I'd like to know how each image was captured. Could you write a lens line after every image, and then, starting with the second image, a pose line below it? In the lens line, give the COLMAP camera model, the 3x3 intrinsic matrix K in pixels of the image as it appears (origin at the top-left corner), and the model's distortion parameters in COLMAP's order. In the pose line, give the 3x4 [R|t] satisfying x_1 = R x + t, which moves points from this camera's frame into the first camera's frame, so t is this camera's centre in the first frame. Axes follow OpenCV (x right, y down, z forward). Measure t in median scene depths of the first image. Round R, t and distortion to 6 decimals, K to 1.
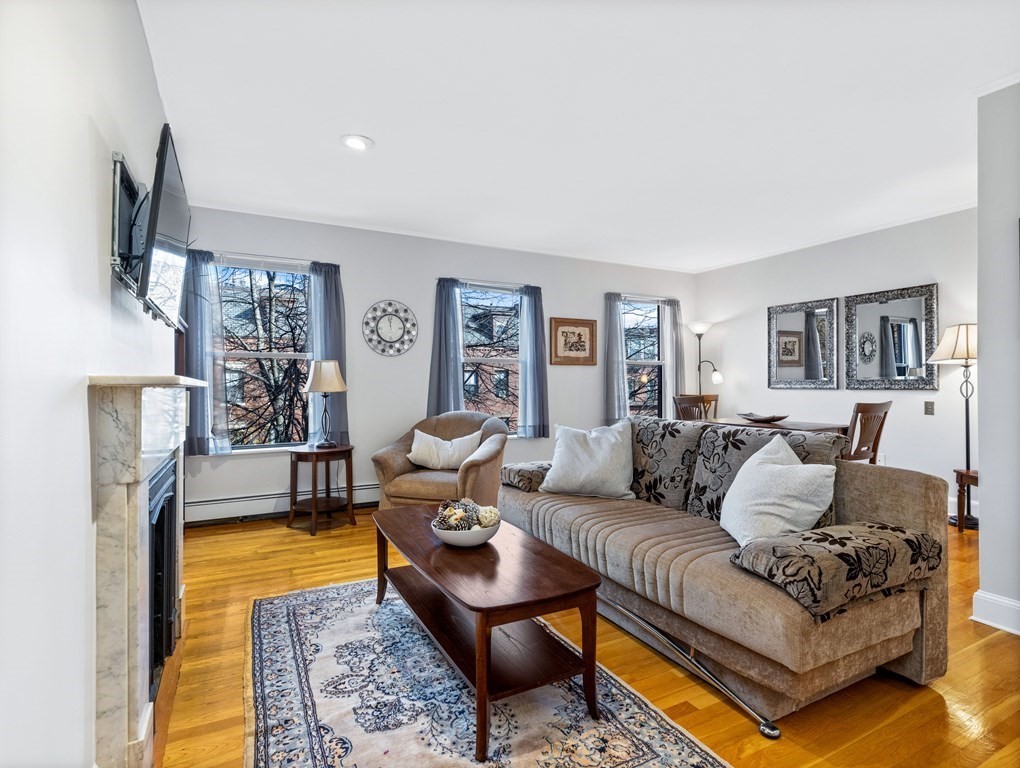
lens RADIAL K [[520.5, 0, 510.3], [0, 520.5, 383.6], [0, 0, 1]] dist [0.004769, 0.000405]
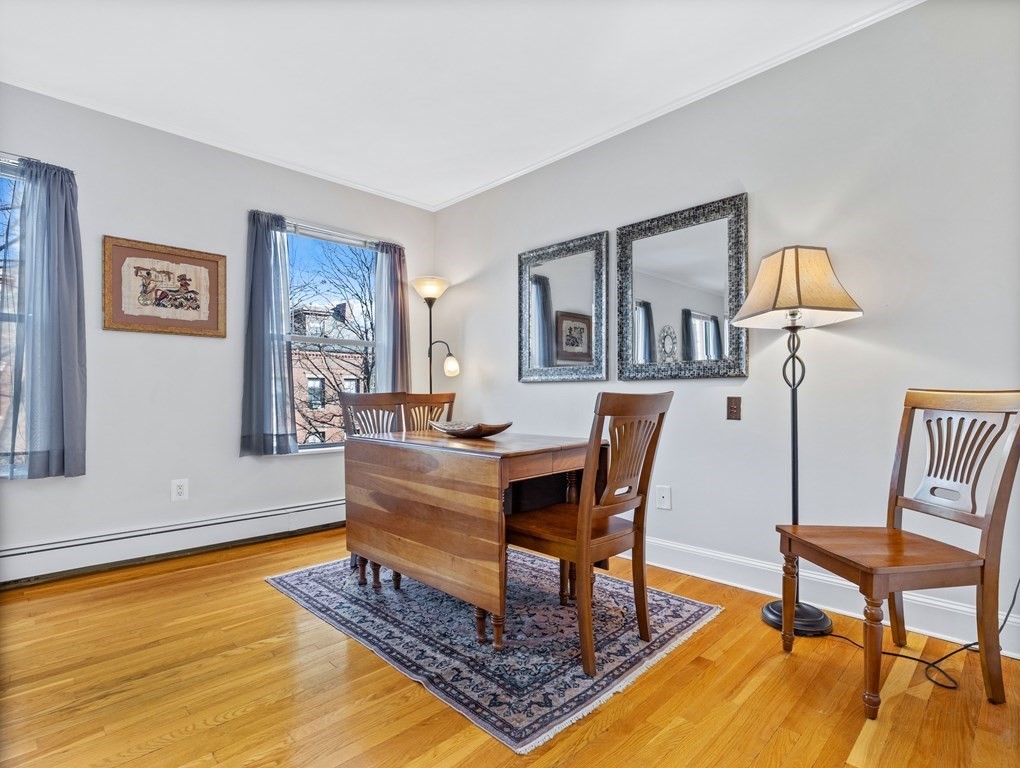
lens RADIAL K [[520.5, 0, 507.8], [0, 520.5, 395.5], [0, 0, 1]] dist [0.004769, 0.000405]
pose [[0.961324, 0.003447, 0.275399, 0.317174], [-0.003172, 0.999994, -0.001443, 0.027405], [-0.275402, 0.000514, 0.961329, 0.405613]]
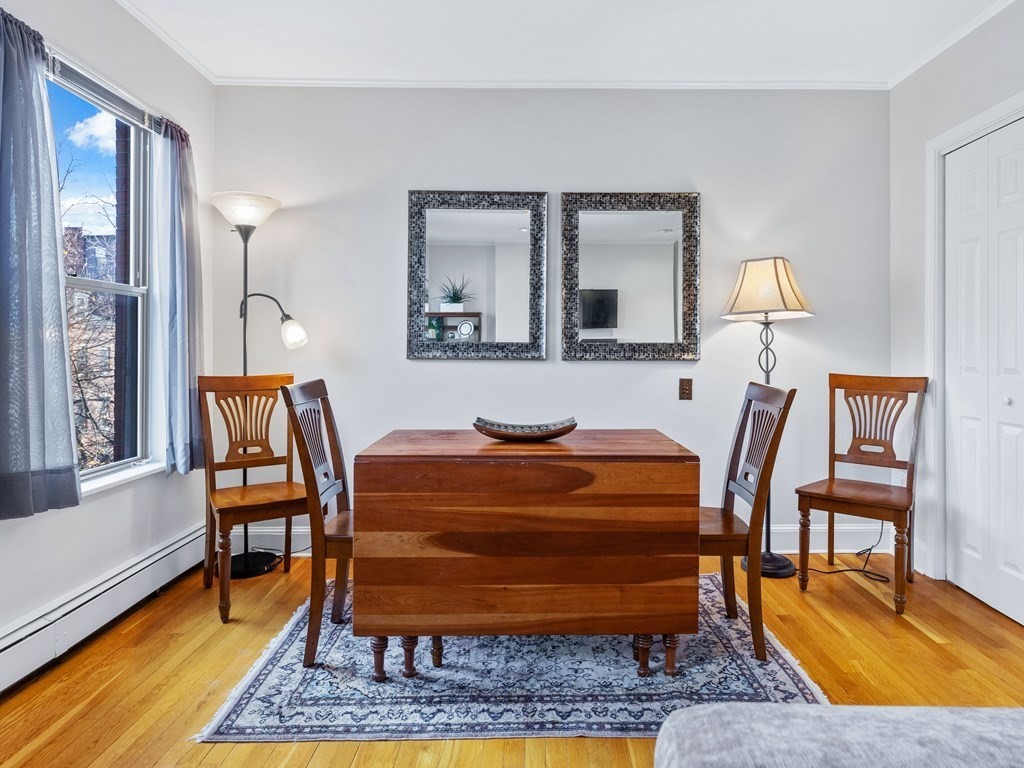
lens RADIAL K [[643.9, 0, 548.5], [0, 643.9, 348.9], [0, 0, 1]] dist [0.002910, -0.001729]
pose [[0.460870, 0.009941, 0.887412, 0.027293], [-0.003967, 0.999950, -0.009141, 0.004944], [-0.887459, 0.000693, 0.460886, 0.630101]]
